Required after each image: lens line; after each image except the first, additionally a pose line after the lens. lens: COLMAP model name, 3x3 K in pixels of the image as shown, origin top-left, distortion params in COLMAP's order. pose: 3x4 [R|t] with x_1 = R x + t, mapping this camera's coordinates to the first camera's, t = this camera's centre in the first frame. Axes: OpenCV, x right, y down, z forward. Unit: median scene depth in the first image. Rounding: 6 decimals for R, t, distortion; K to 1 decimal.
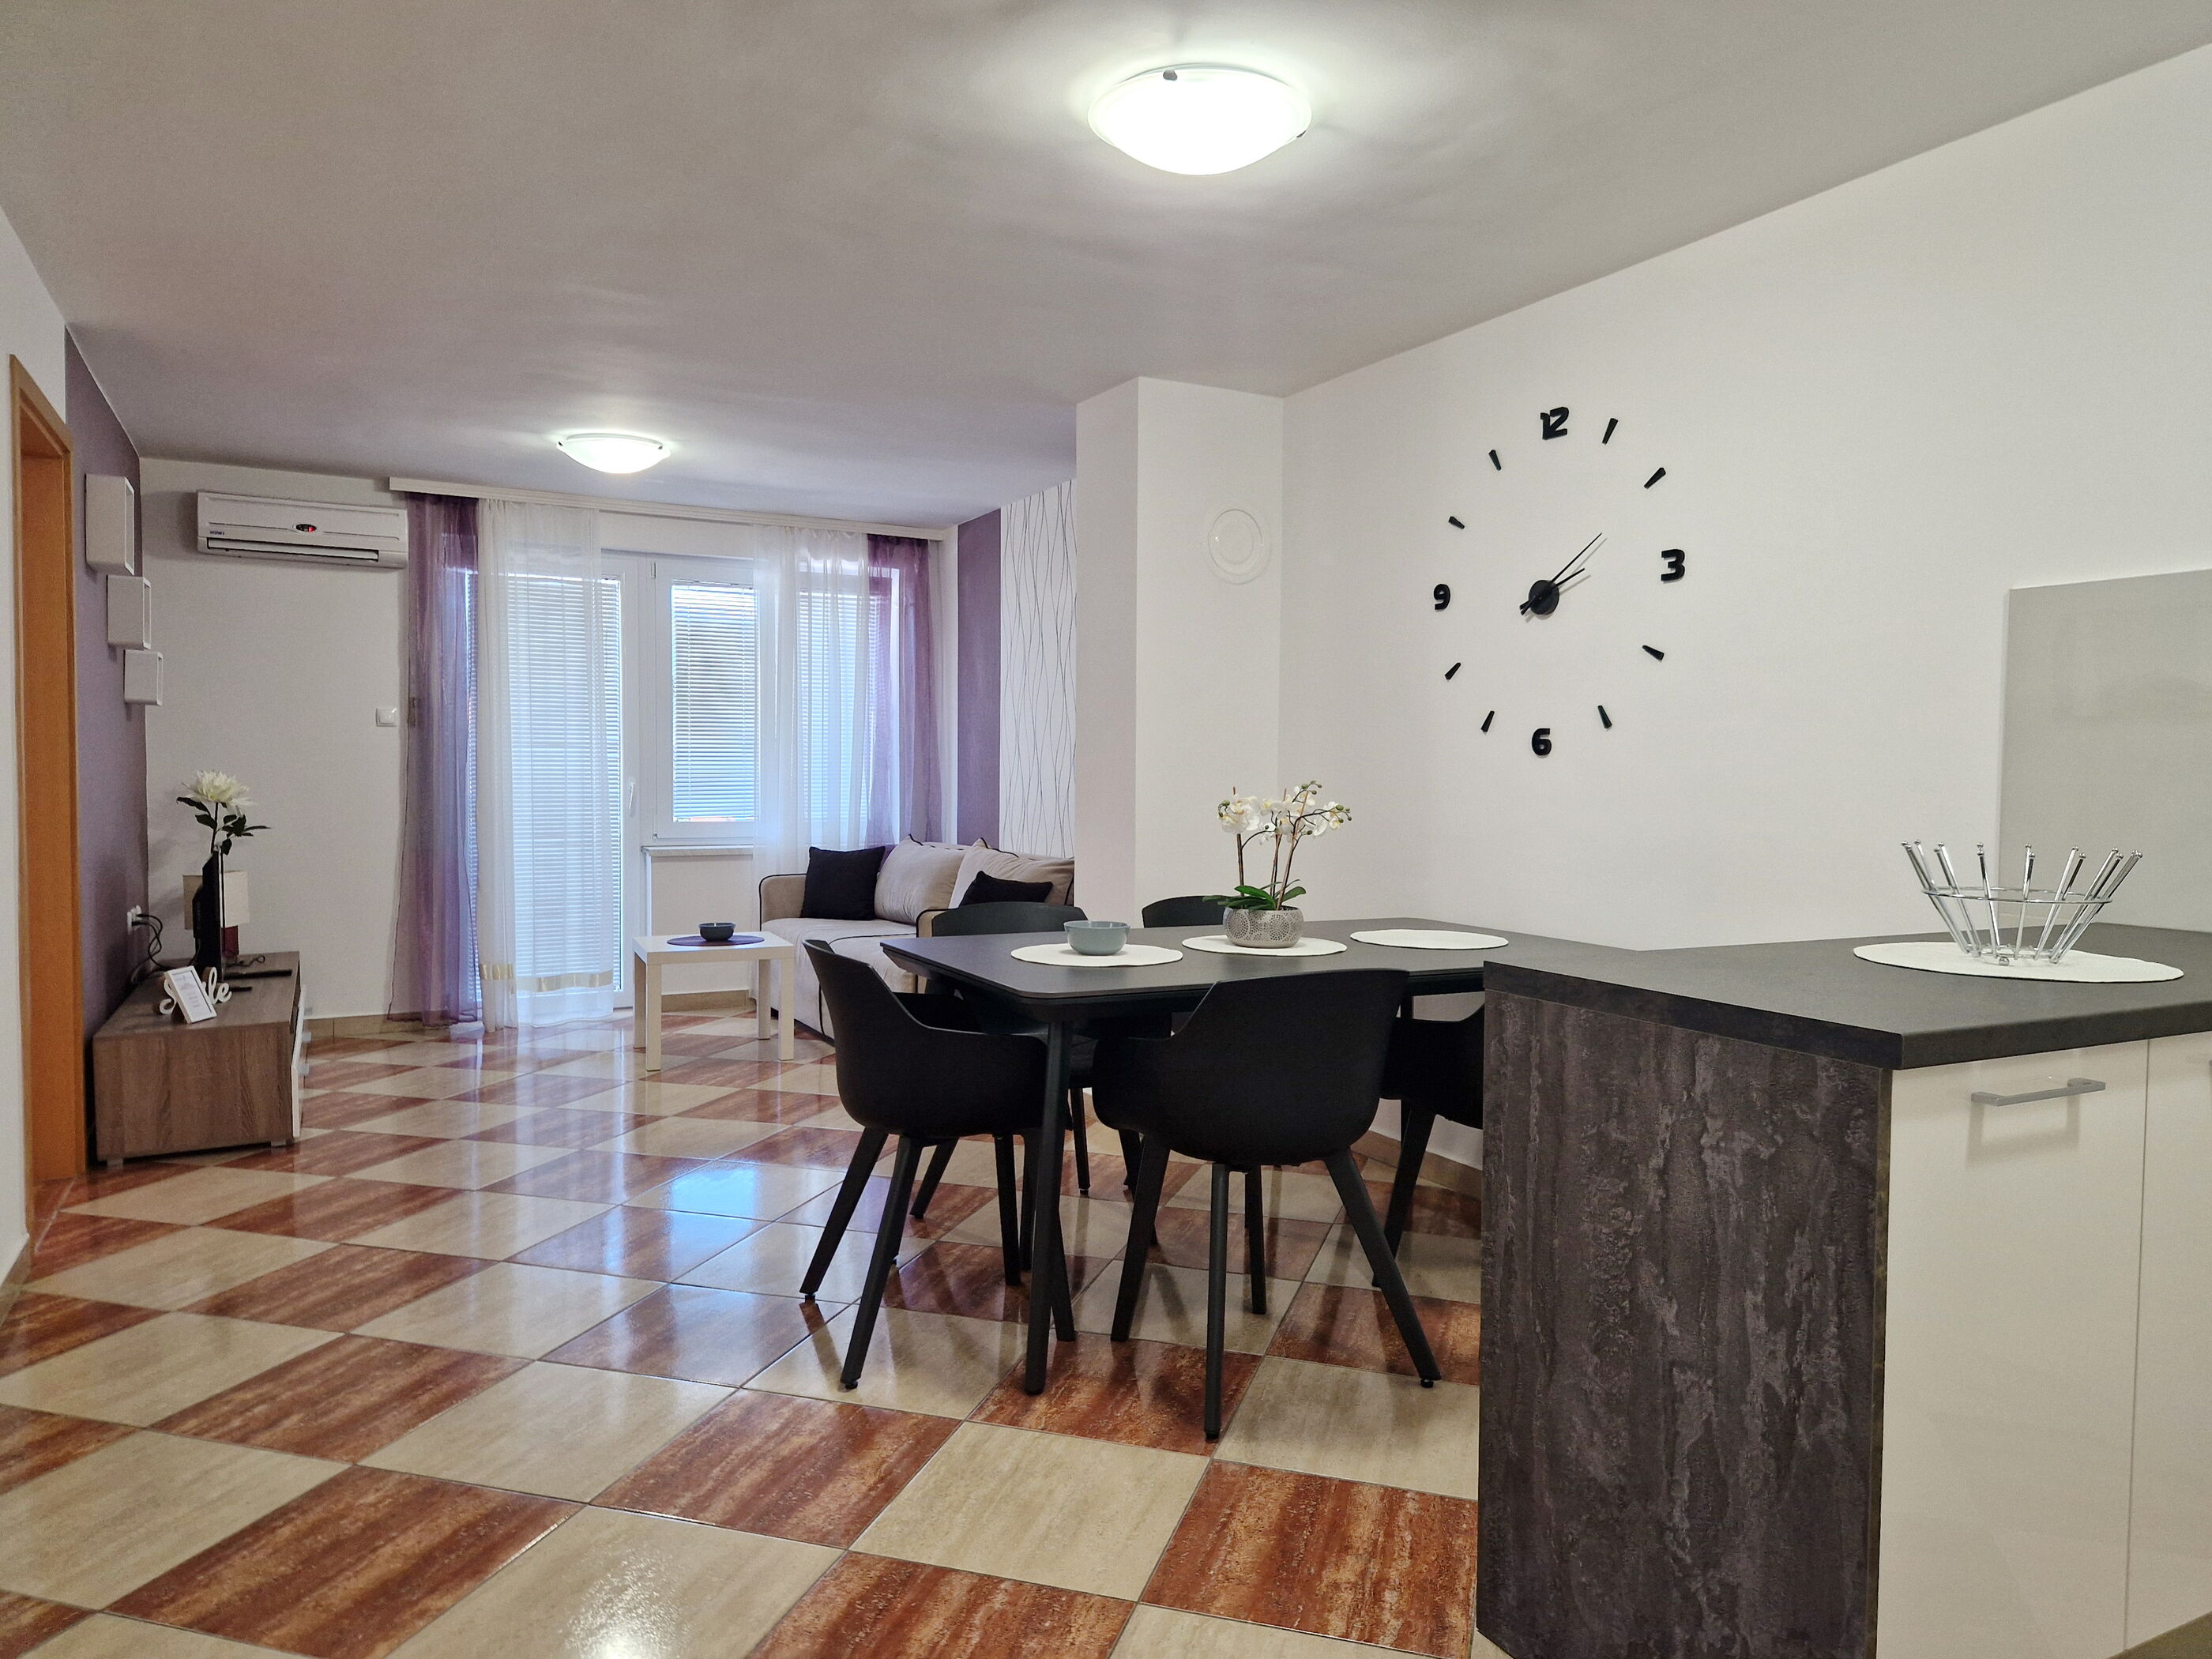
lens RADIAL K [[1481.5, 0, 1105.1], [0, 1481.5, 816.8], [0, 0, 1]] dist [0.063234, -0.070615]
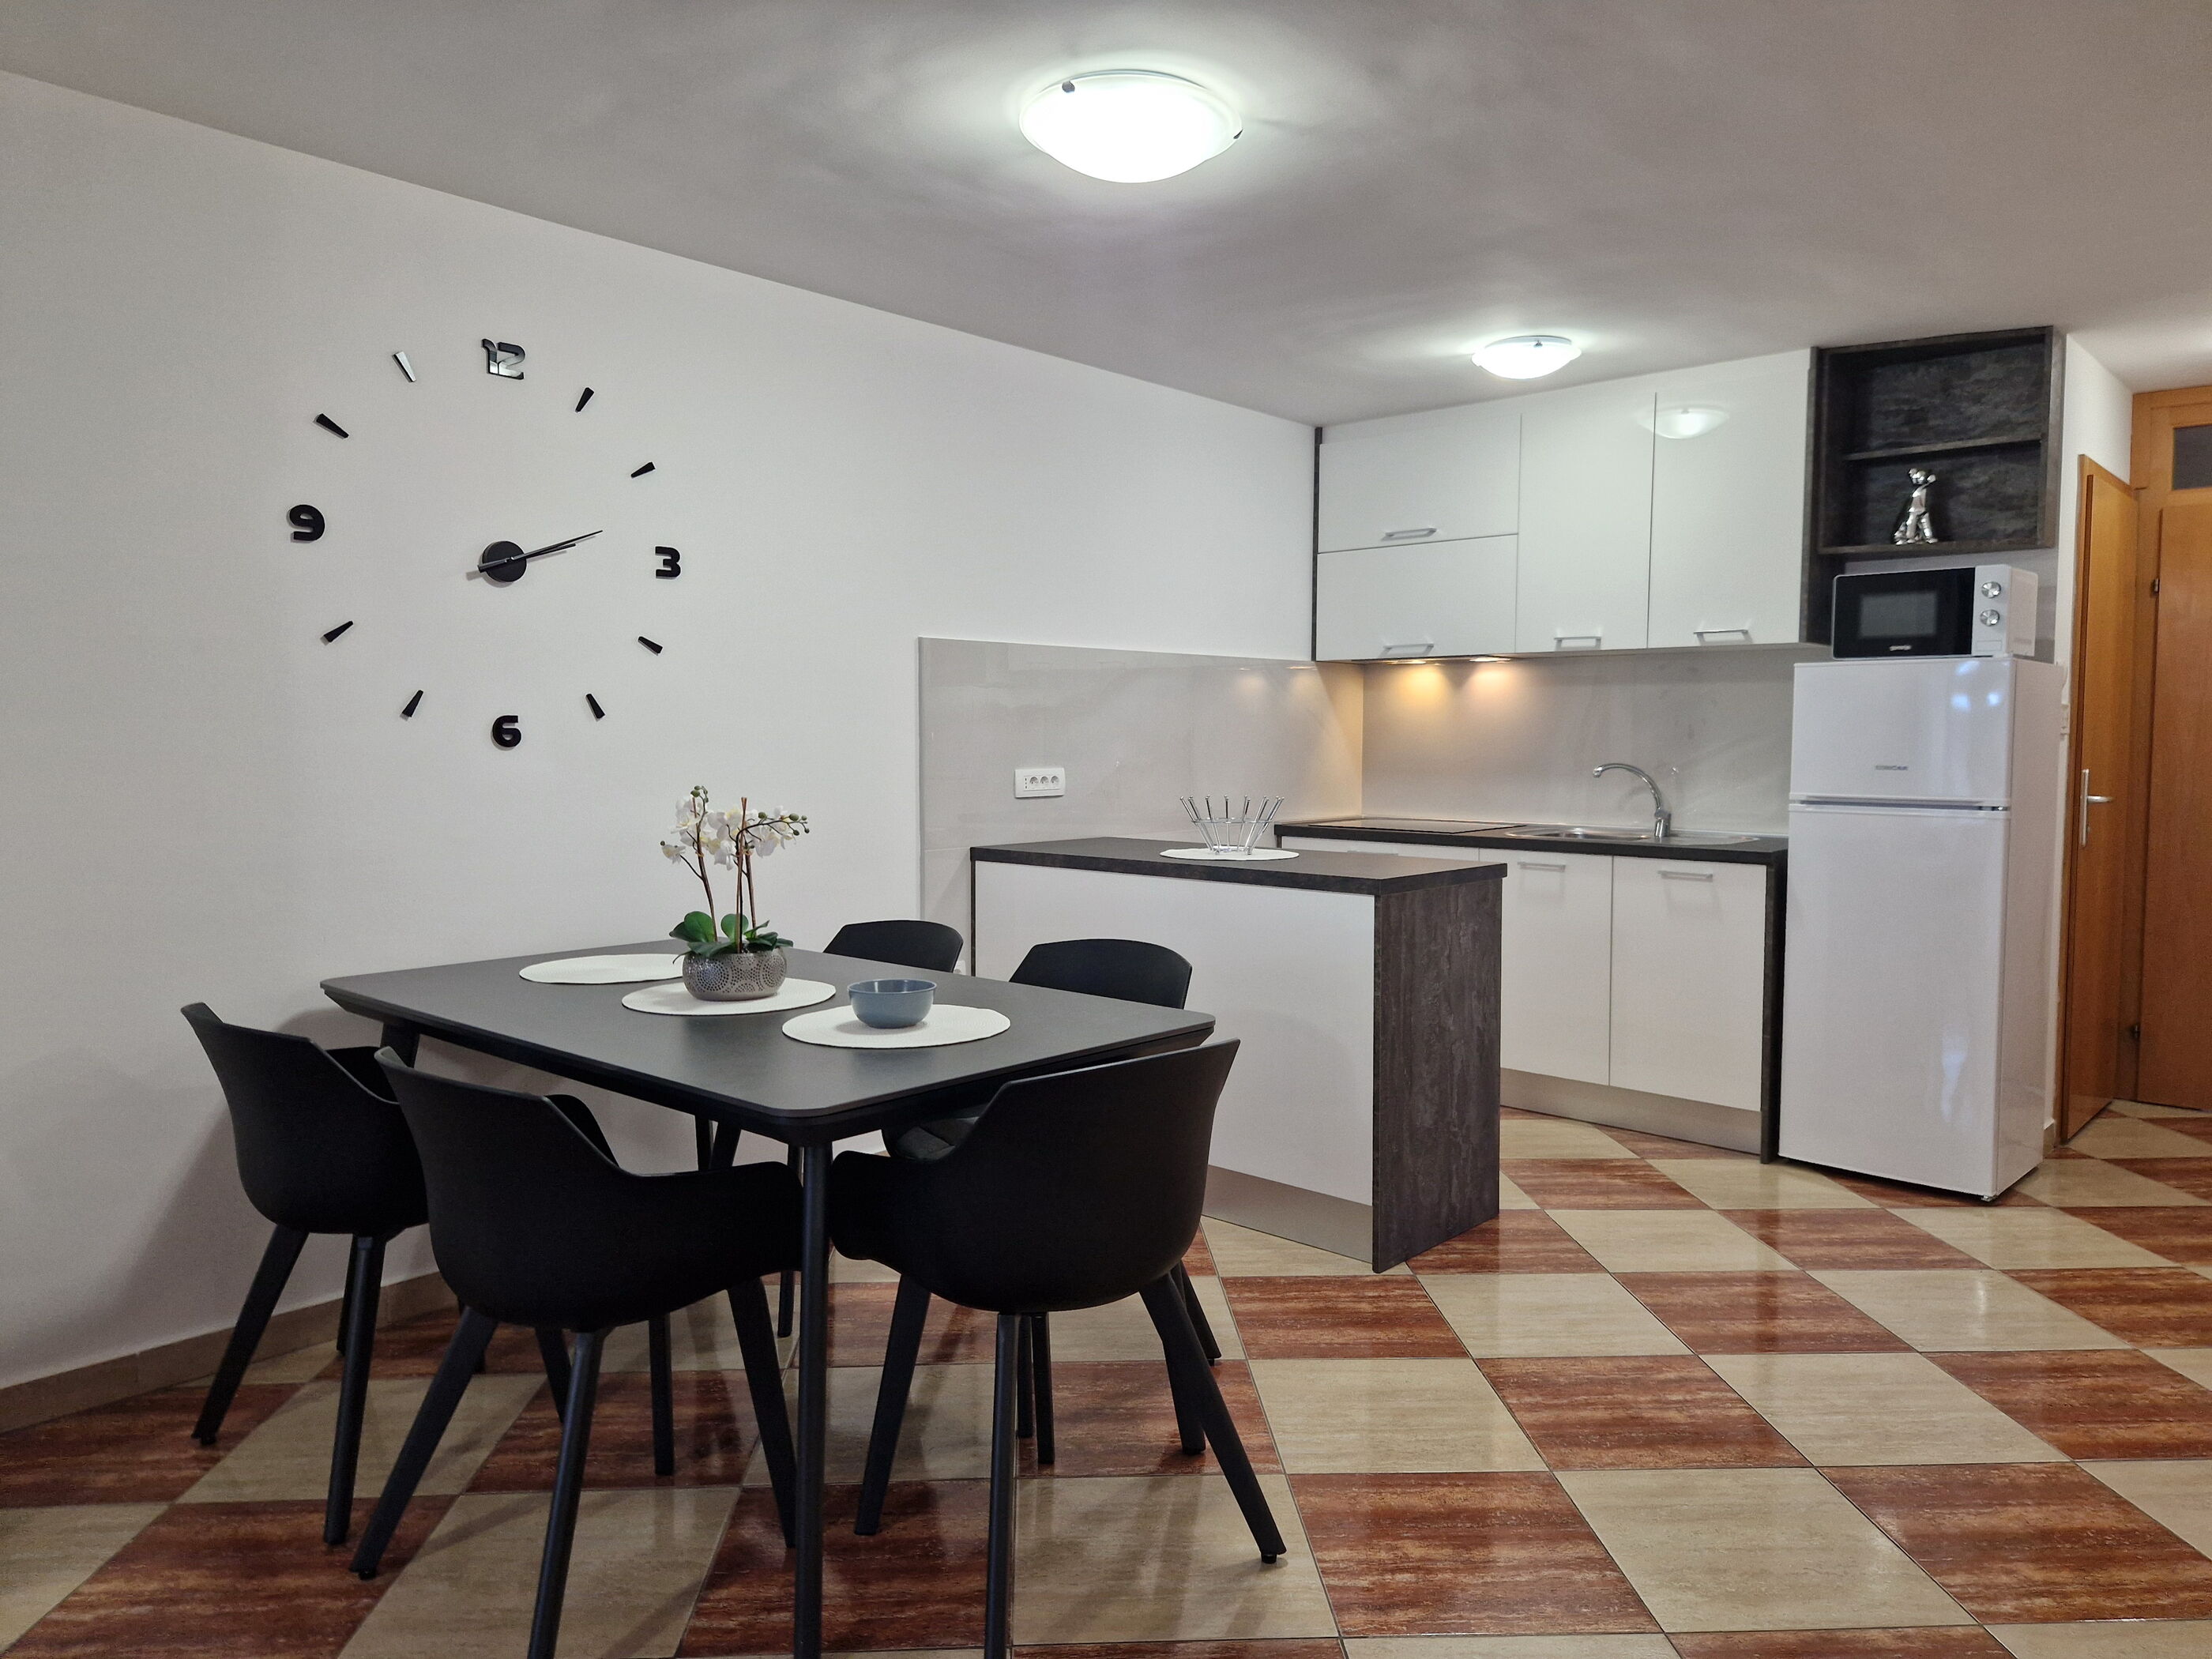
lens RADIAL K [[1481.5, 0, 1105.1], [0, 1481.5, 816.8], [0, 0, 1]] dist [0.063234, -0.070615]
pose [[-0.342388, -0.062206, 0.937497, -1.233462], [0.027659, 0.996706, 0.076236, -0.112661], [-0.939151, 0.052032, -0.339540, 1.898335]]
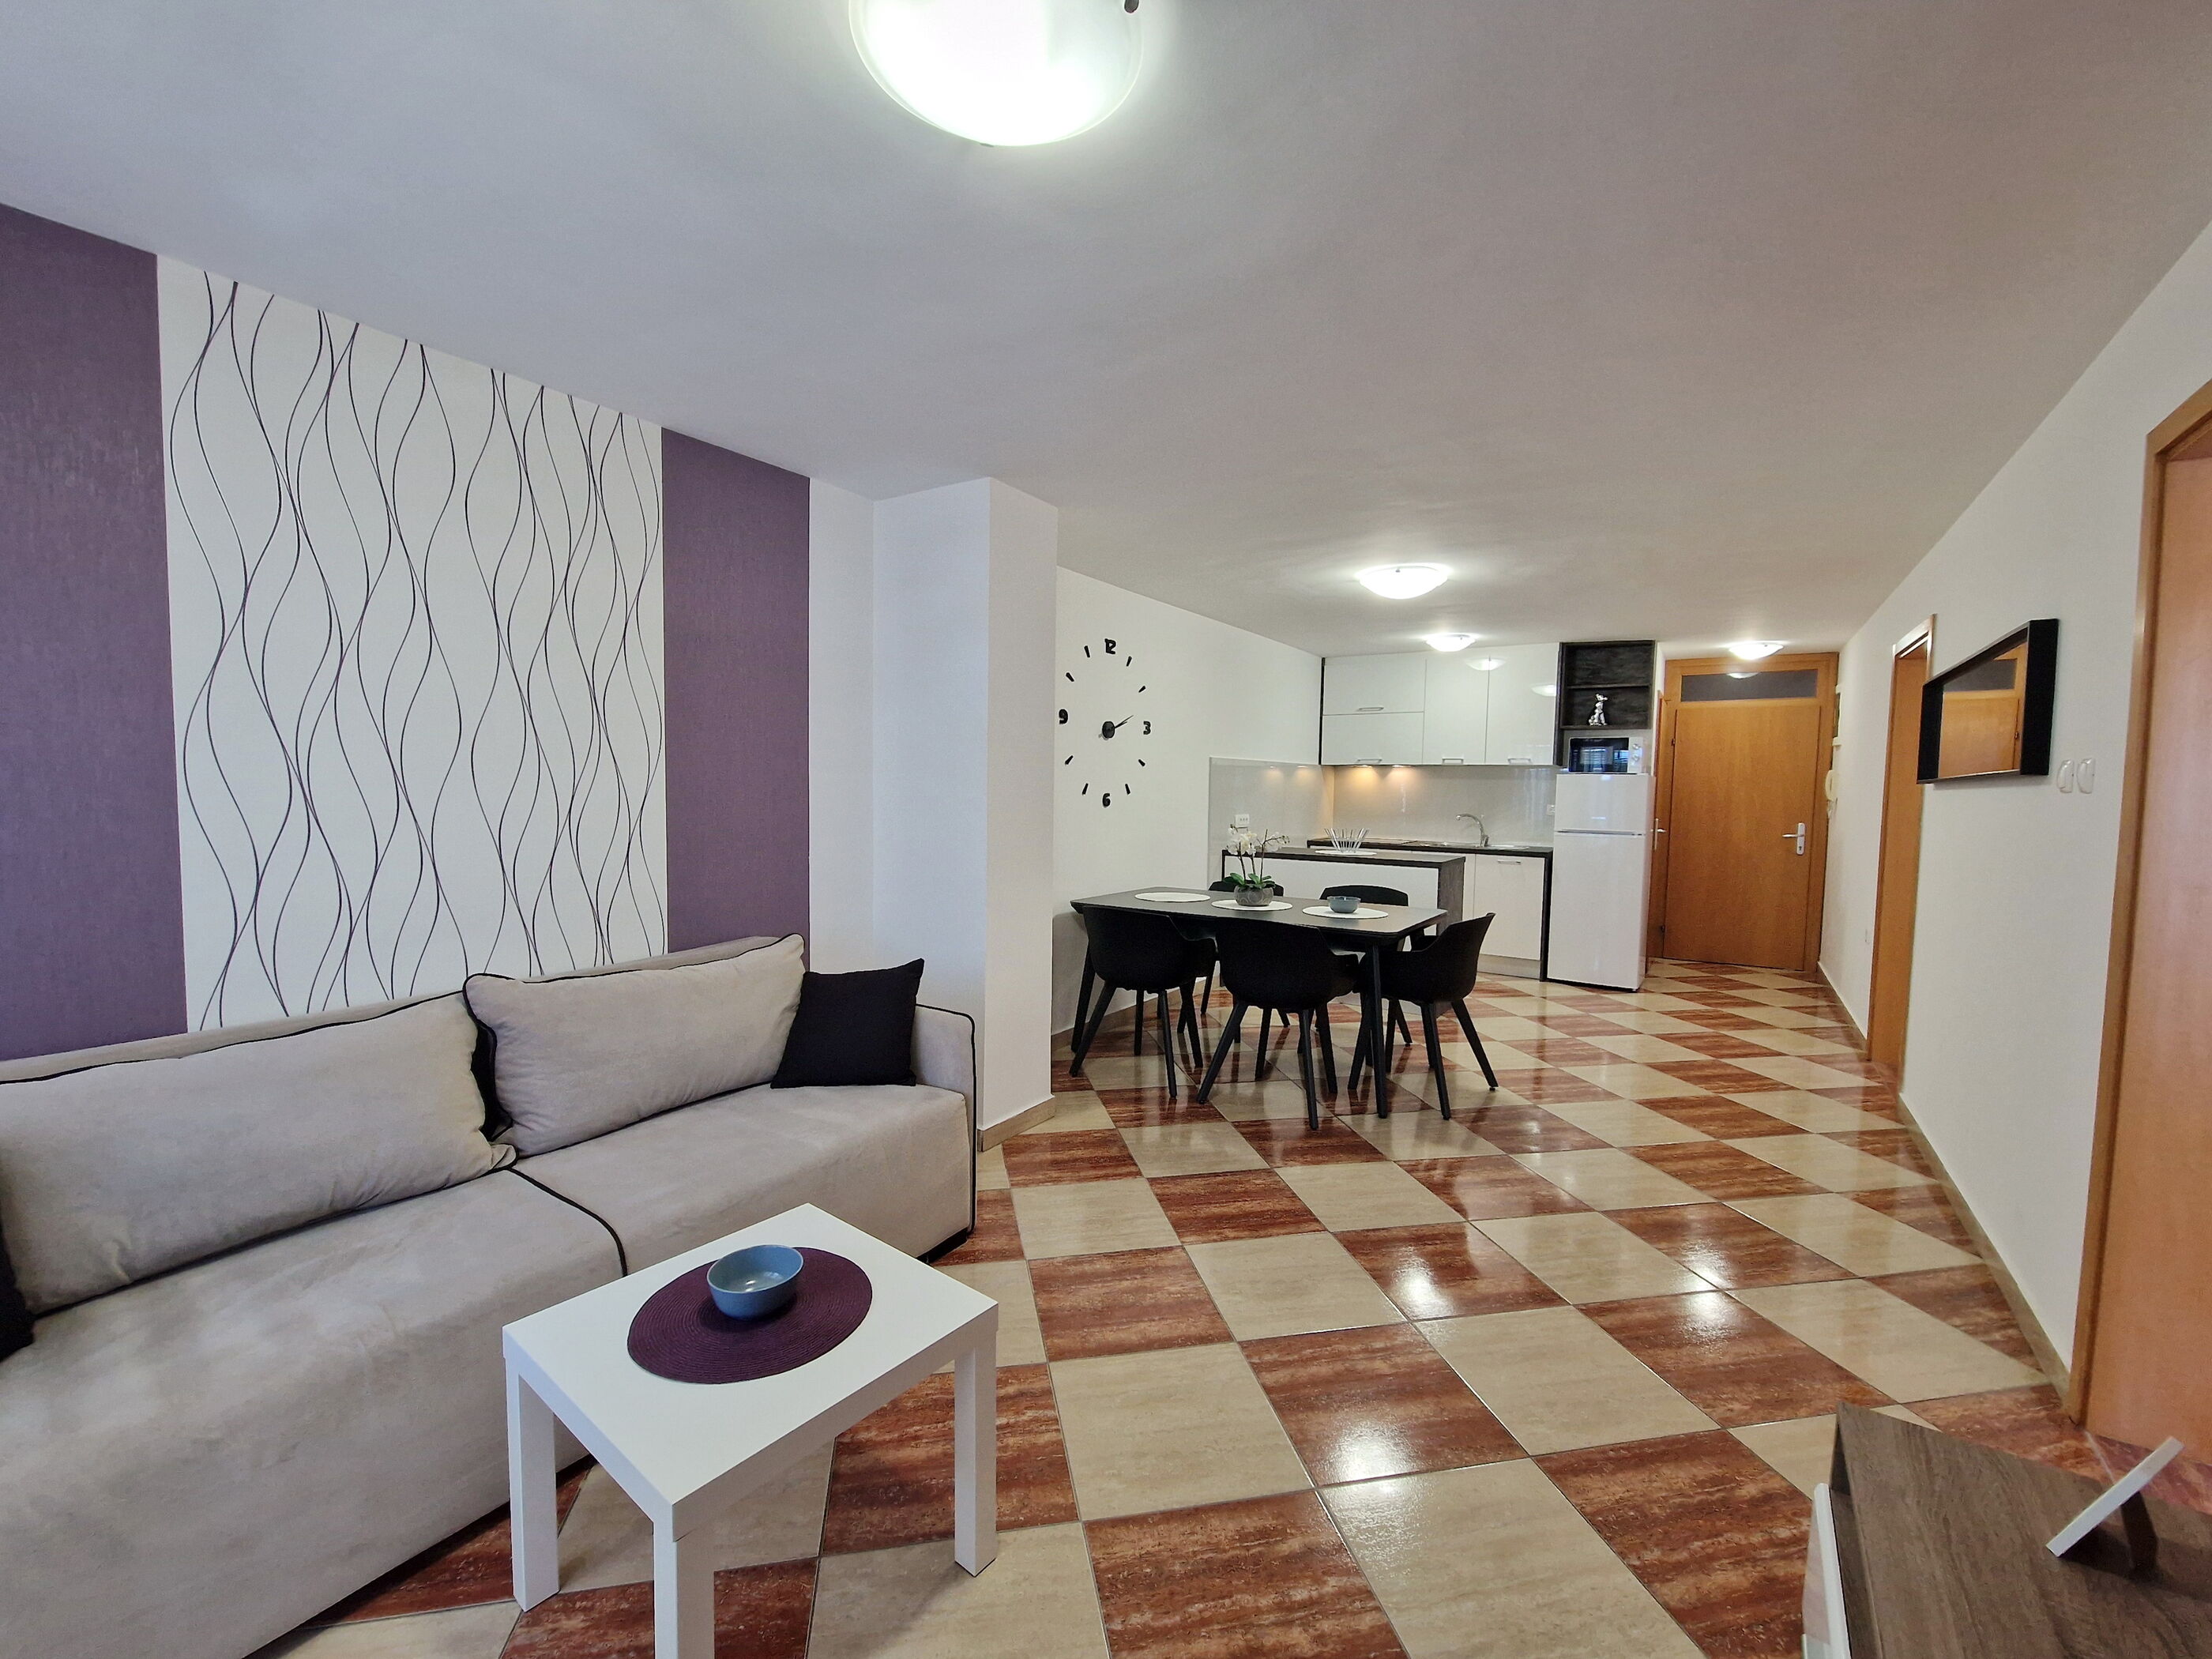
lens RADIAL K [[907.0, 0, 1101.8], [0, 907.0, 836.7], [0, 0, 1]] dist [-0.000440, -0.000405]
pose [[-0.475374, -0.064654, 0.877405, -1.573074], [0.011769, 0.996739, 0.079824, -0.195217], [-0.879705, 0.048273, -0.473063, 3.127888]]
